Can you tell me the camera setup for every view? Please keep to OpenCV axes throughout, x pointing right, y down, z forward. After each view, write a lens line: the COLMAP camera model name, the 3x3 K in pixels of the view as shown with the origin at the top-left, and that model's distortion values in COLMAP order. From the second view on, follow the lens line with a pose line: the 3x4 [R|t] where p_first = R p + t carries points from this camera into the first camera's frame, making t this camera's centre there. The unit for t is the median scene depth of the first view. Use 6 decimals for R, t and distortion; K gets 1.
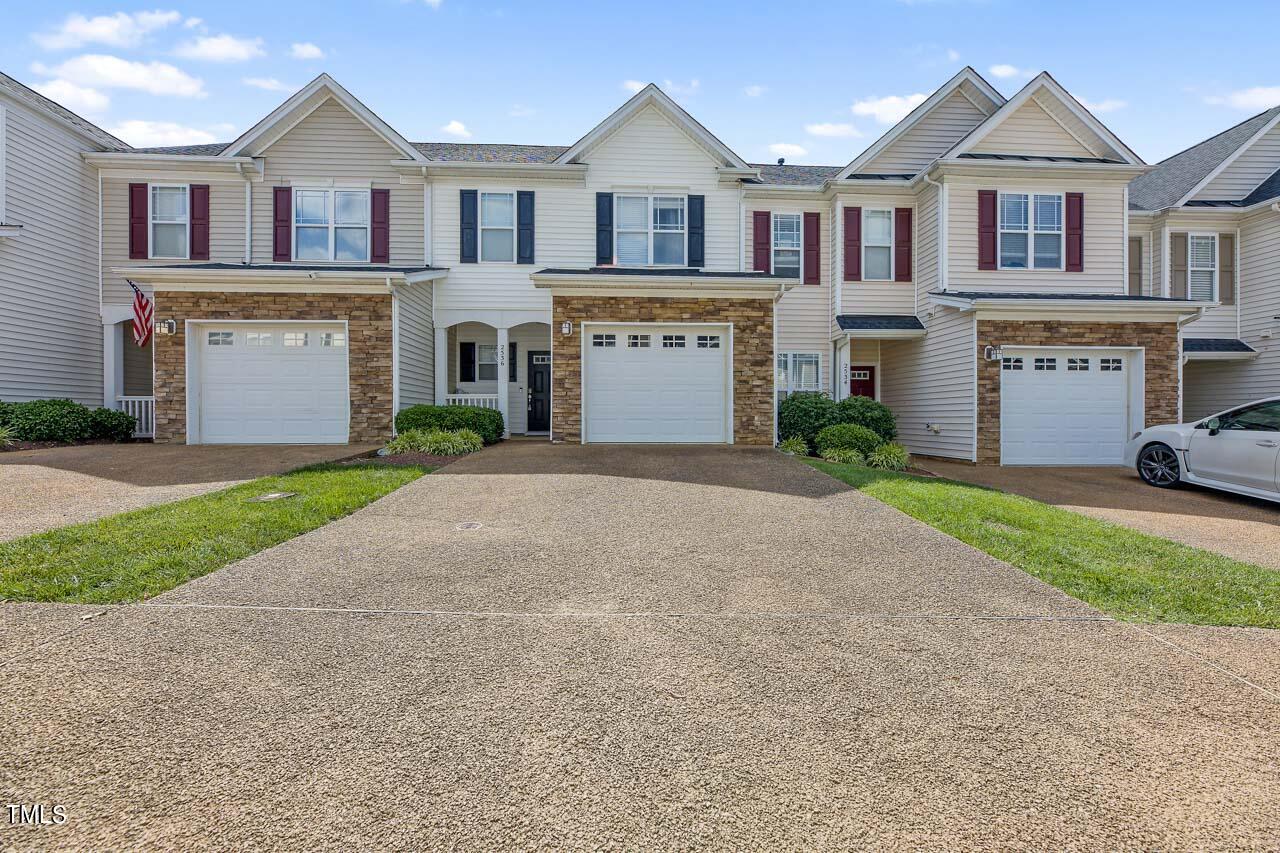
lens RADIAL K [[521.6, 0, 639.0], [0, 521.6, 422.3], [0, 0, 1]] dist [-0.001614, 0.001175]
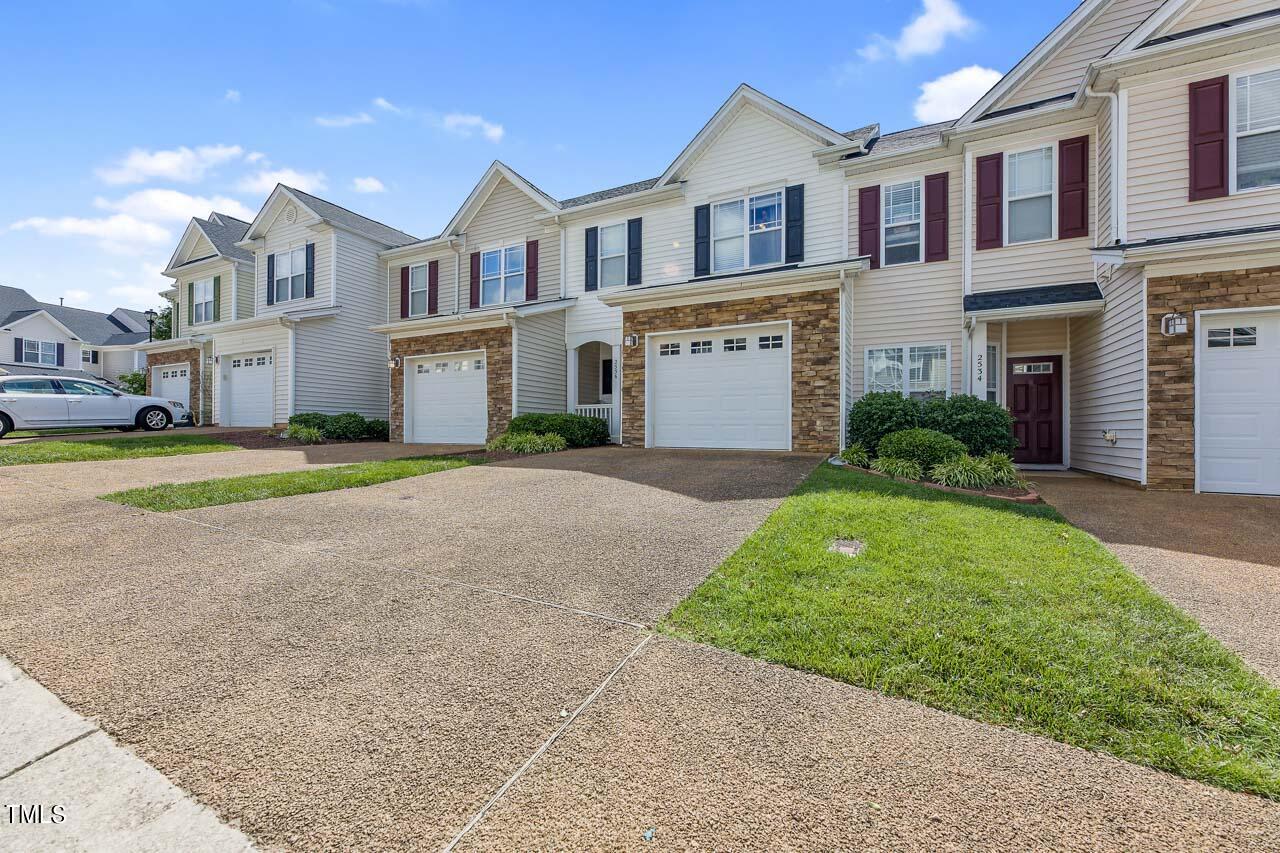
lens RADIAL K [[521.6, 0, 640.5], [0, 521.6, 430.6], [0, 0, 1]] dist [-0.001614, 0.001175]
pose [[0.865072, 0.002074, -0.501643, 0.378707], [-0.005783, 0.999966, -0.005838, 0.011488], [0.501614, 0.007951, 0.865055, 0.063637]]
